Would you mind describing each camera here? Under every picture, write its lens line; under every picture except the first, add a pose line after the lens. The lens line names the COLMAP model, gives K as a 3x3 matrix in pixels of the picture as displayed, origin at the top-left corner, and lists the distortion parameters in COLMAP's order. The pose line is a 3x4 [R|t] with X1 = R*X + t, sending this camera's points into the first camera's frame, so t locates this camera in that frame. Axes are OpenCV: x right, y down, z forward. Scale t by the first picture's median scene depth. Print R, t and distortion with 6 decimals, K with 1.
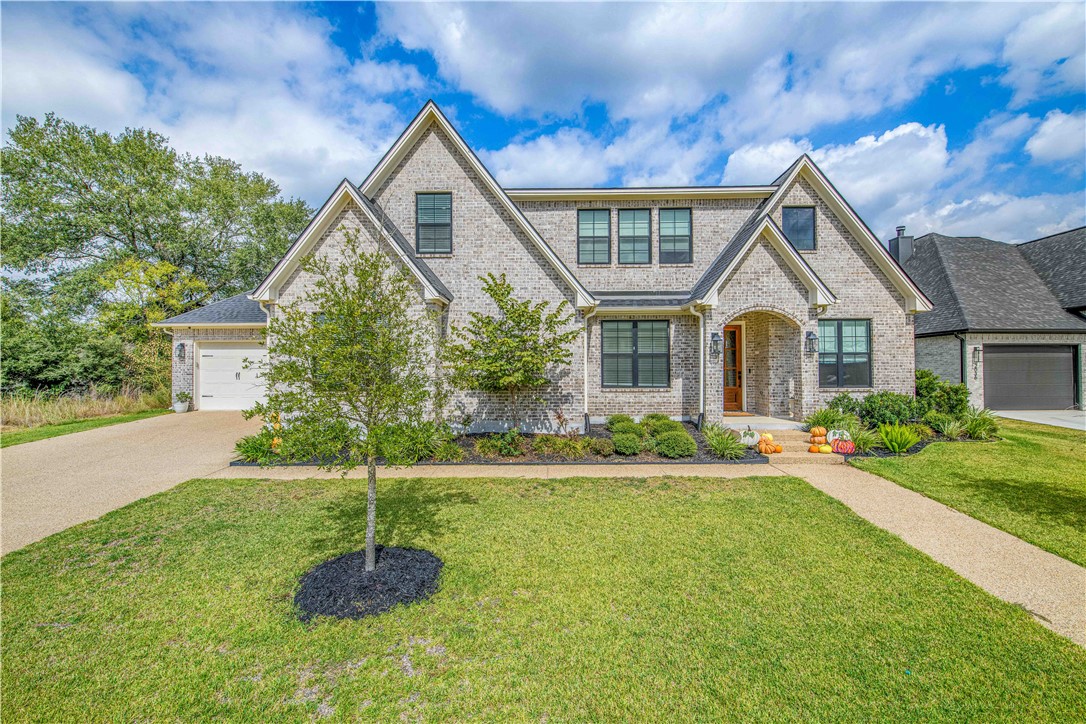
lens RADIAL K [[472.9, 0, 525.2], [0, 472.9, 361.1], [0, 0, 1]] dist [-0.002523, -0.000336]
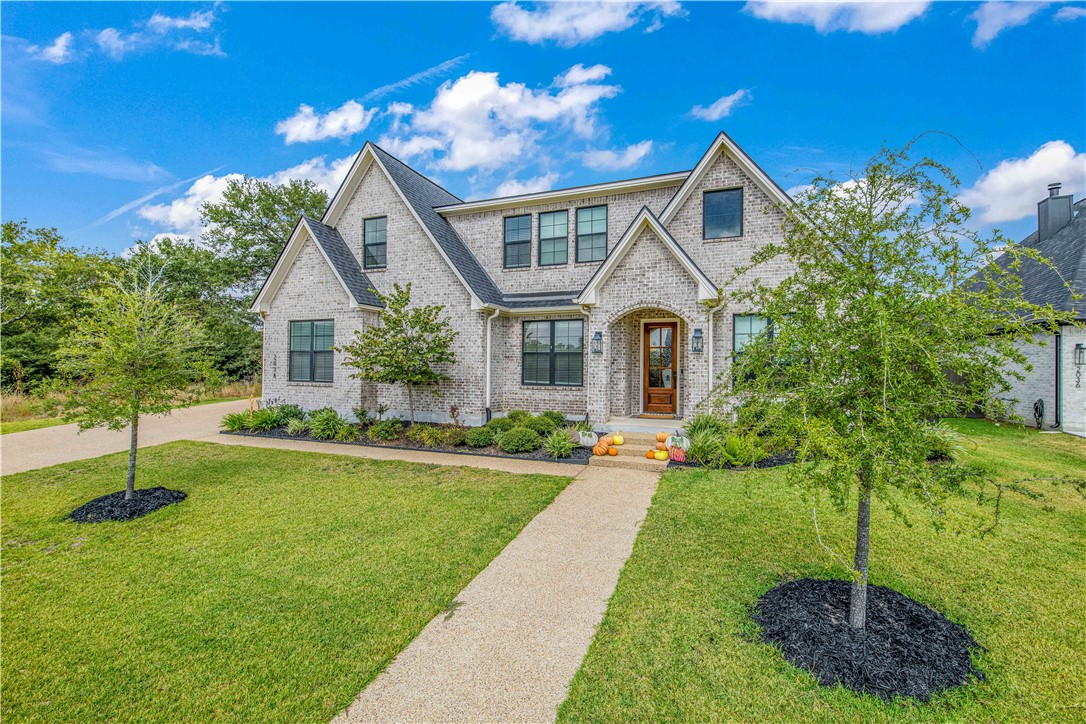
lens RADIAL K [[472.9, 0, 525.2], [0, 472.9, 361.1], [0, 0, 1]] dist [-0.002523, -0.000336]
pose [[0.933424, 0.007430, -0.358699, 0.551249], [-0.004389, 0.999947, 0.009293, -0.006430], [0.358749, -0.007100, 0.933407, 0.019923]]
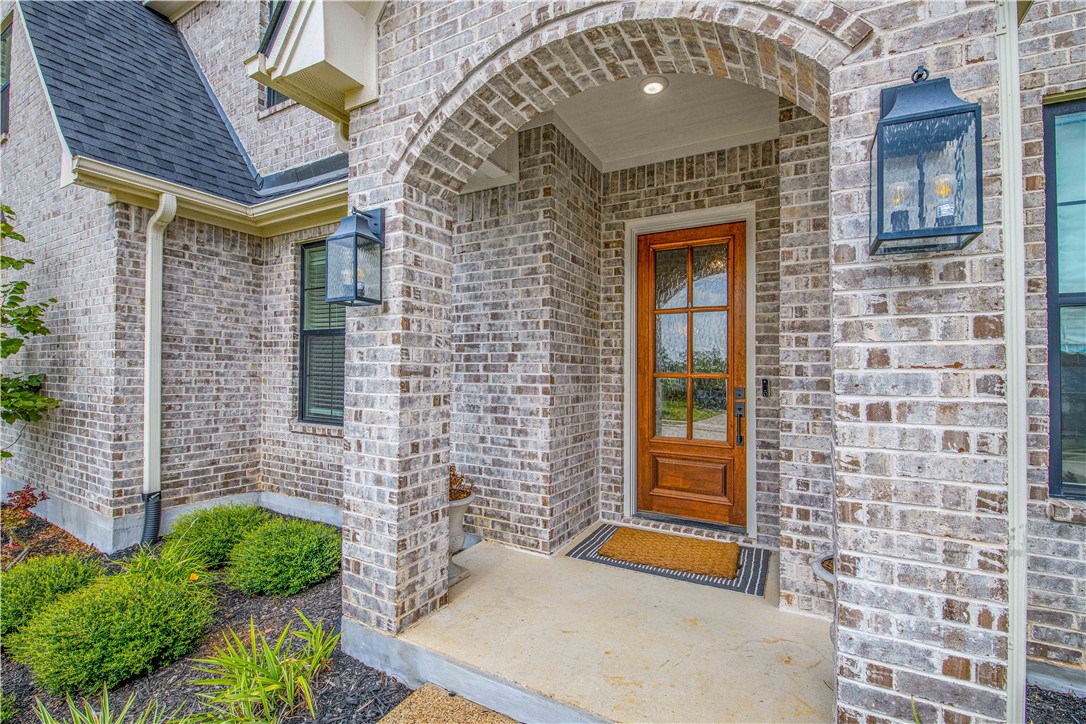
lens RADIAL K [[472.9, 0, 525.2], [0, 472.9, 361.1], [0, 0, 1]] dist [-0.002523, -0.000336]
pose [[0.881072, 0.003847, -0.472966, 0.509987], [-0.006840, 0.999966, -0.004608, 0.008968], [0.472932, 0.007295, 0.881068, 0.754631]]
